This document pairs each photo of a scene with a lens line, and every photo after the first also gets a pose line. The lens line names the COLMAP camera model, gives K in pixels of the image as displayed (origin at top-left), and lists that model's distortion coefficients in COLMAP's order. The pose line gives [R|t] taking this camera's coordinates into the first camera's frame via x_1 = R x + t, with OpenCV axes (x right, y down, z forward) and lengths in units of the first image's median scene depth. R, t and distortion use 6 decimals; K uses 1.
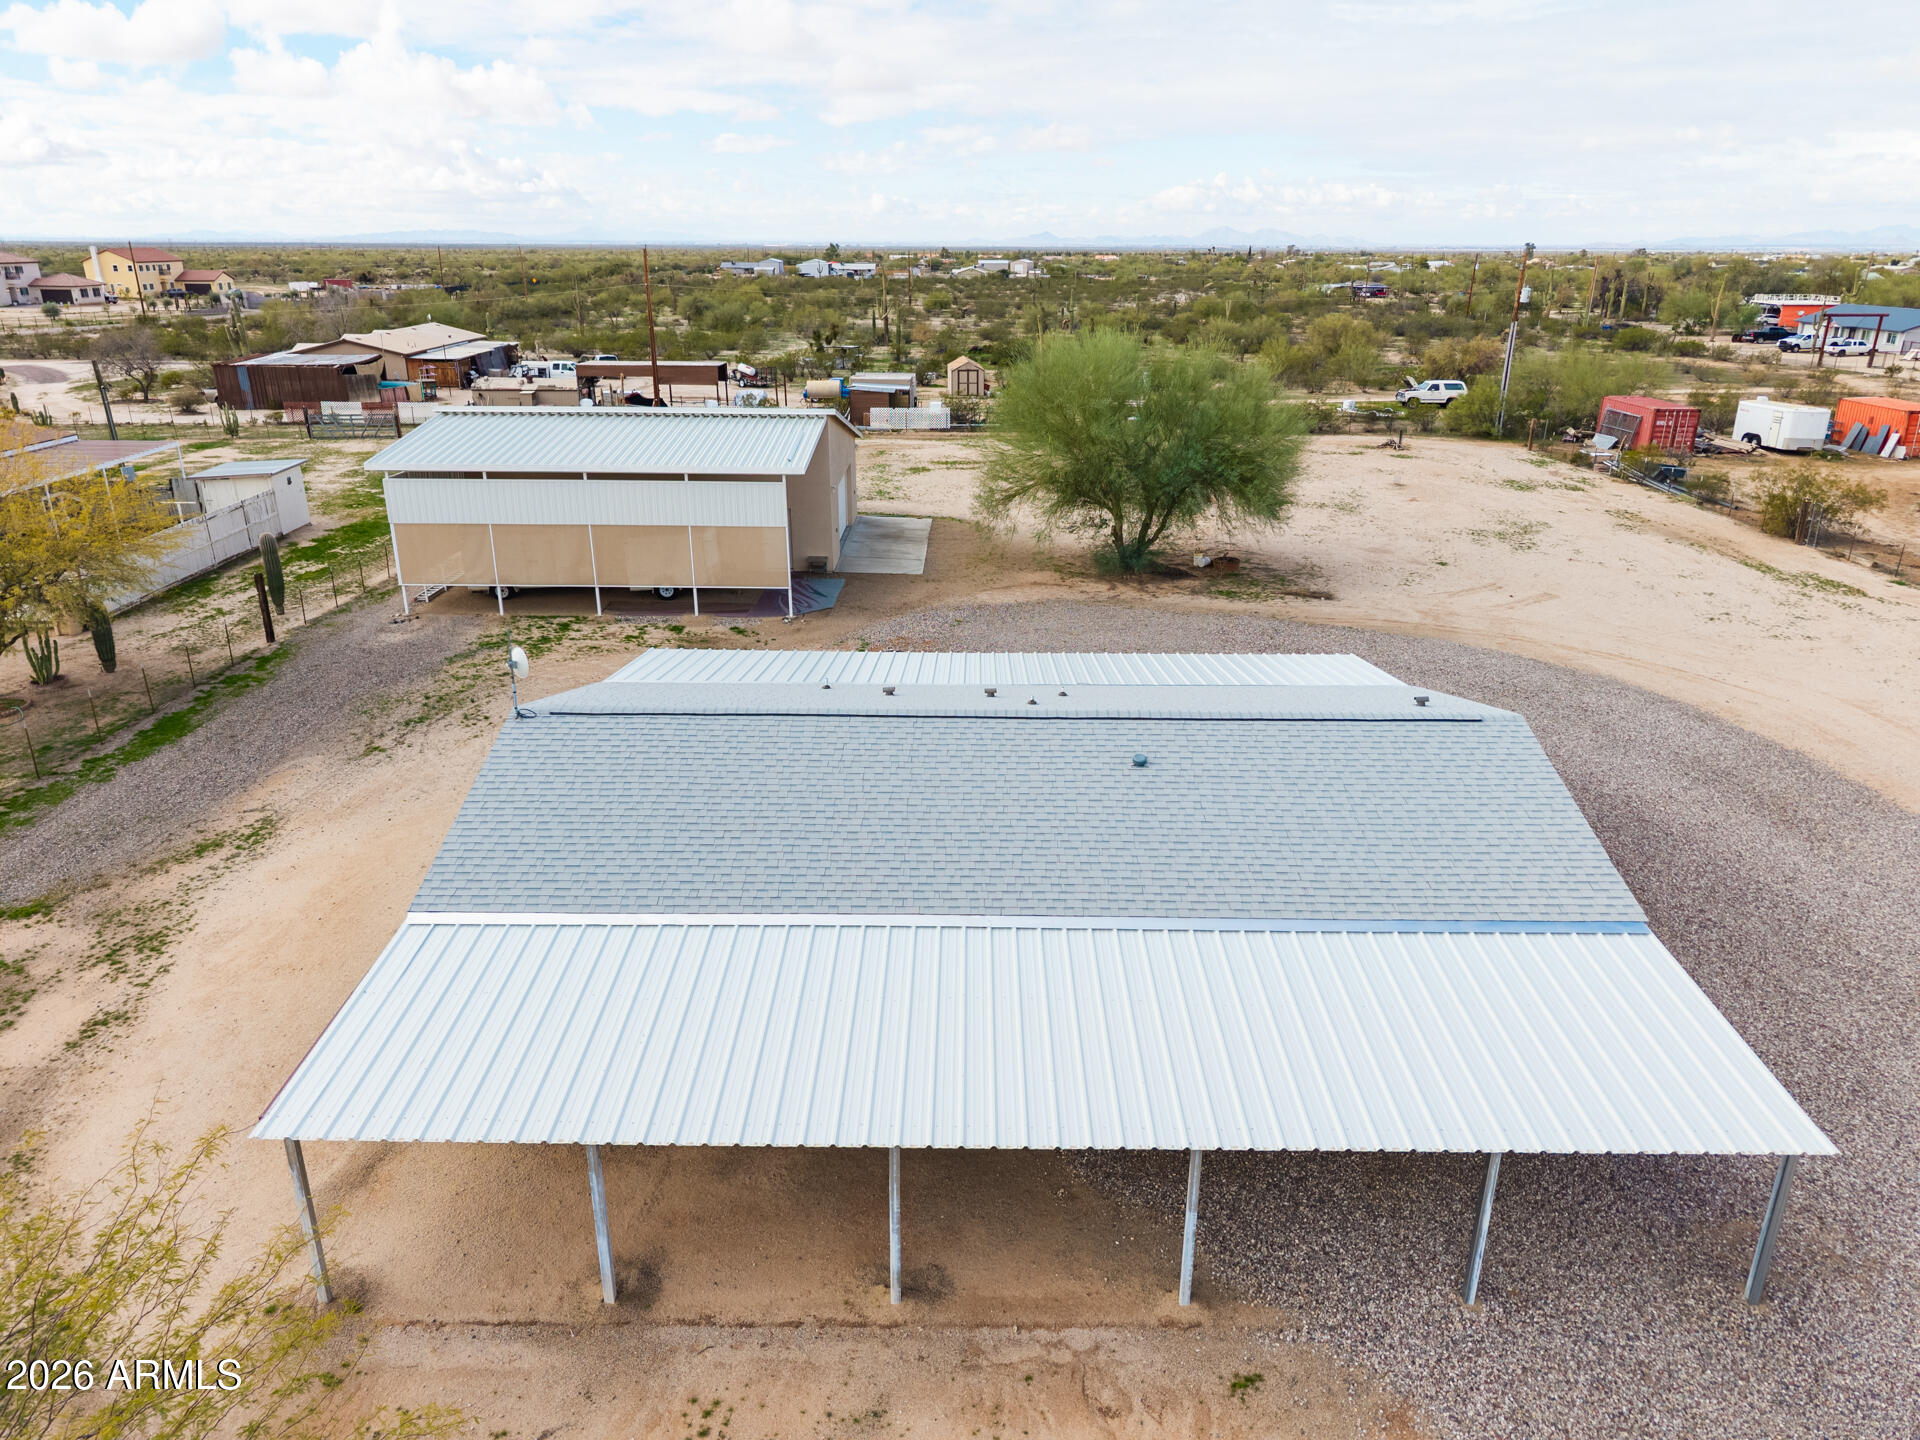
lens RADIAL K [[1287.9, 0, 950.8], [0, 1287.9, 715.0], [0, 0, 1]] dist [0.015754, -0.014688]
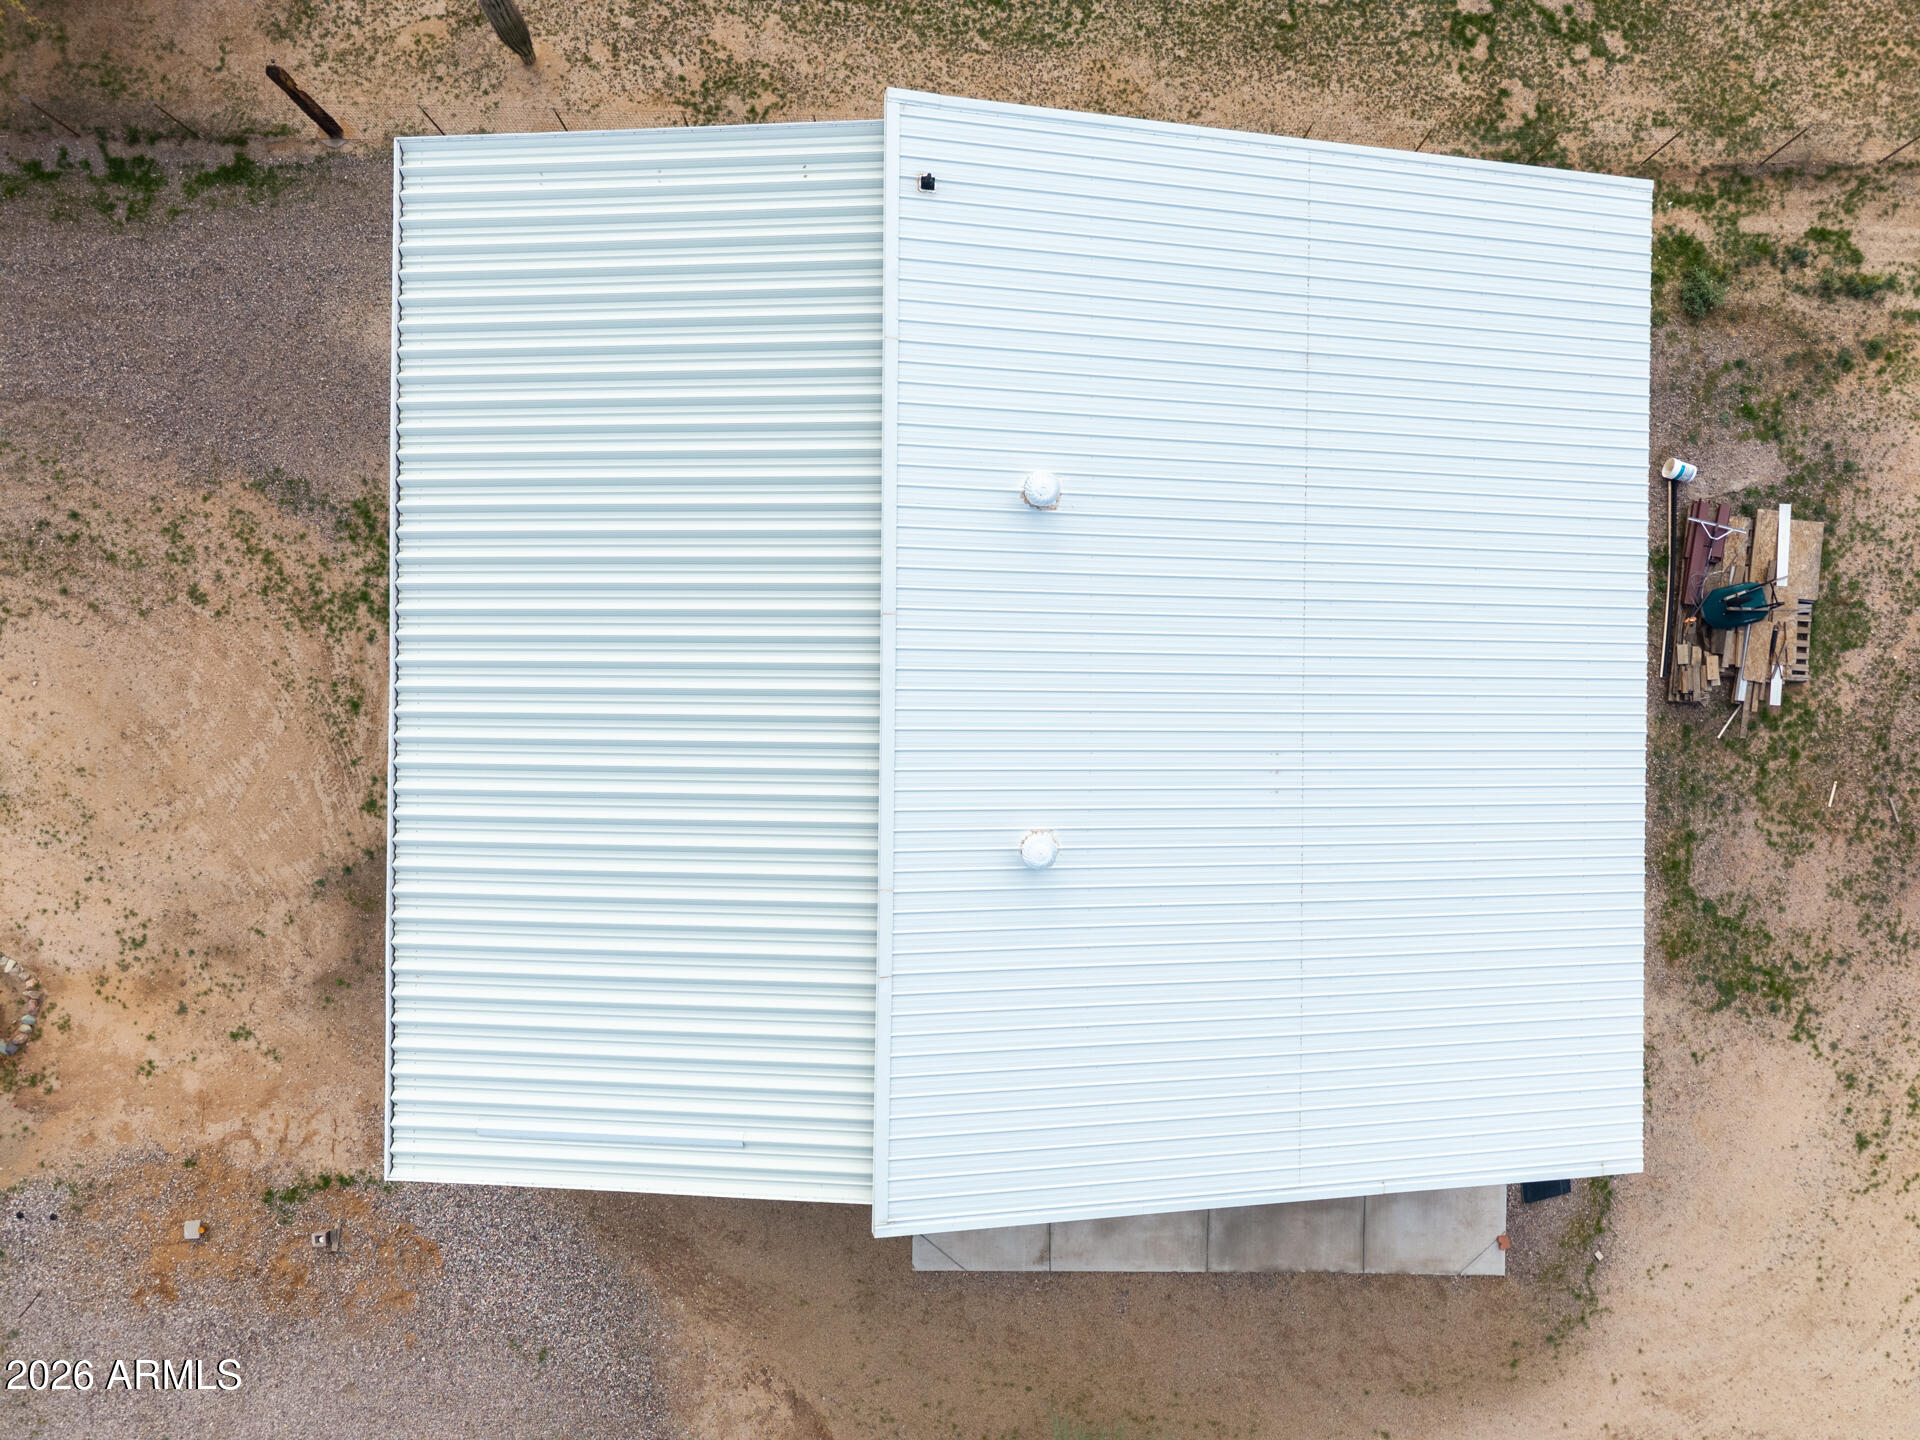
lens RADIAL K [[1287.9, 0, 965.1], [0, 1287.9, 716.8], [0, 0, 1]] dist [0.015754, -0.014688]
pose [[0.004474, 0.999990, -0.000657, -0.394787], [-0.356128, 0.002208, 0.934435, -0.975421], [0.934427, -0.003947, 0.356134, 1.525541]]
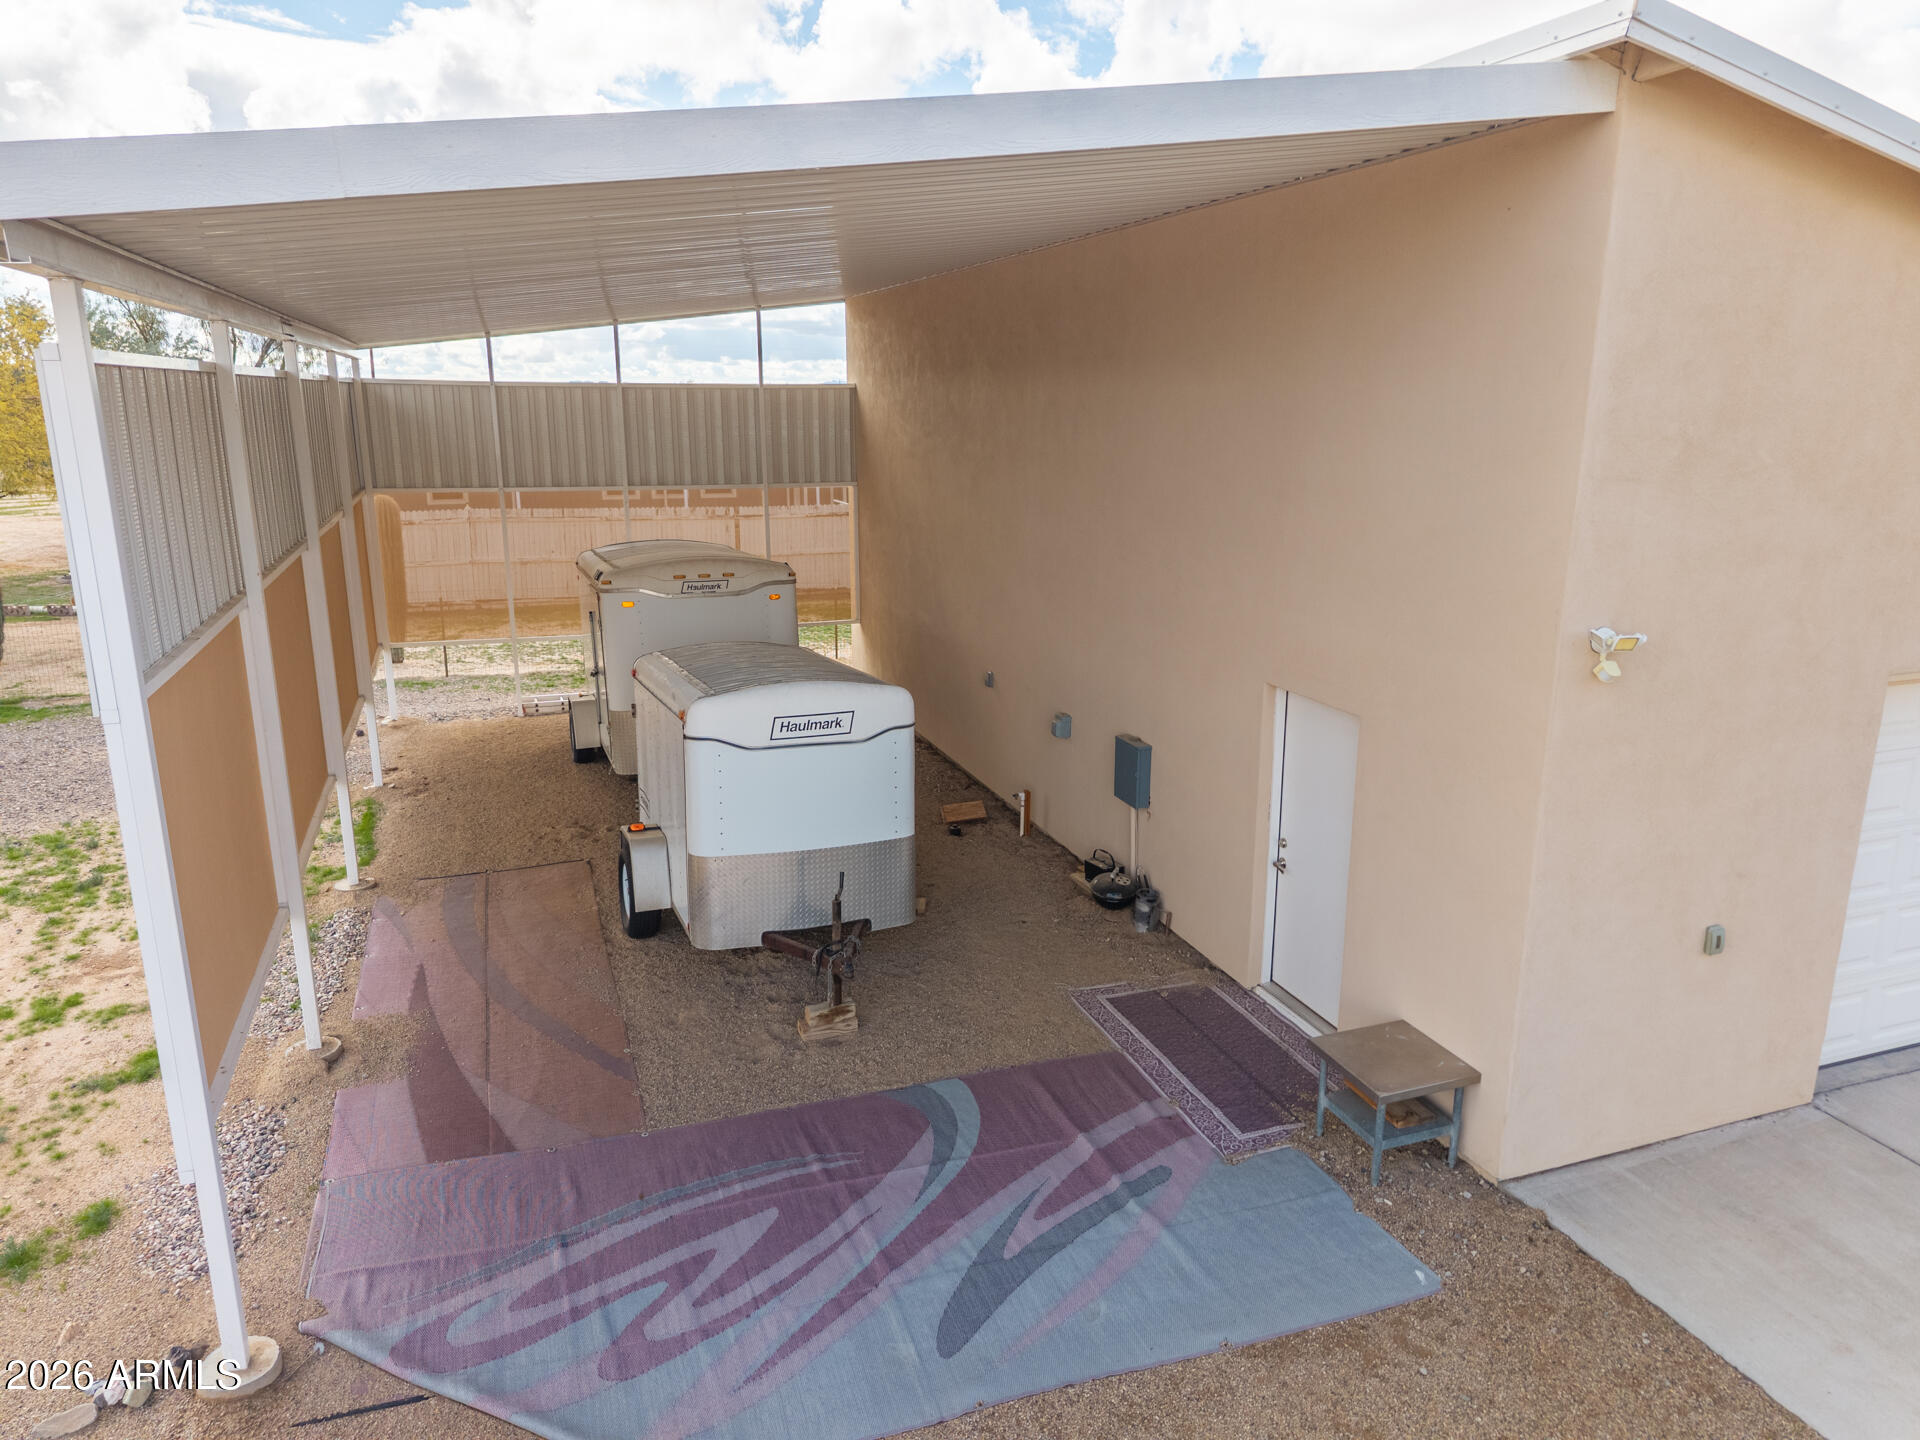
lens RADIAL K [[1287.9, 0, 925.7], [0, 1287.9, 717.7], [0, 0, 1]] dist [0.015754, -0.014688]
pose [[0.339362, 0.226451, -0.912992, 0.015252], [-0.317295, 0.941264, 0.115524, -0.281593], [0.885527, 0.250483, 0.391281, 1.550405]]
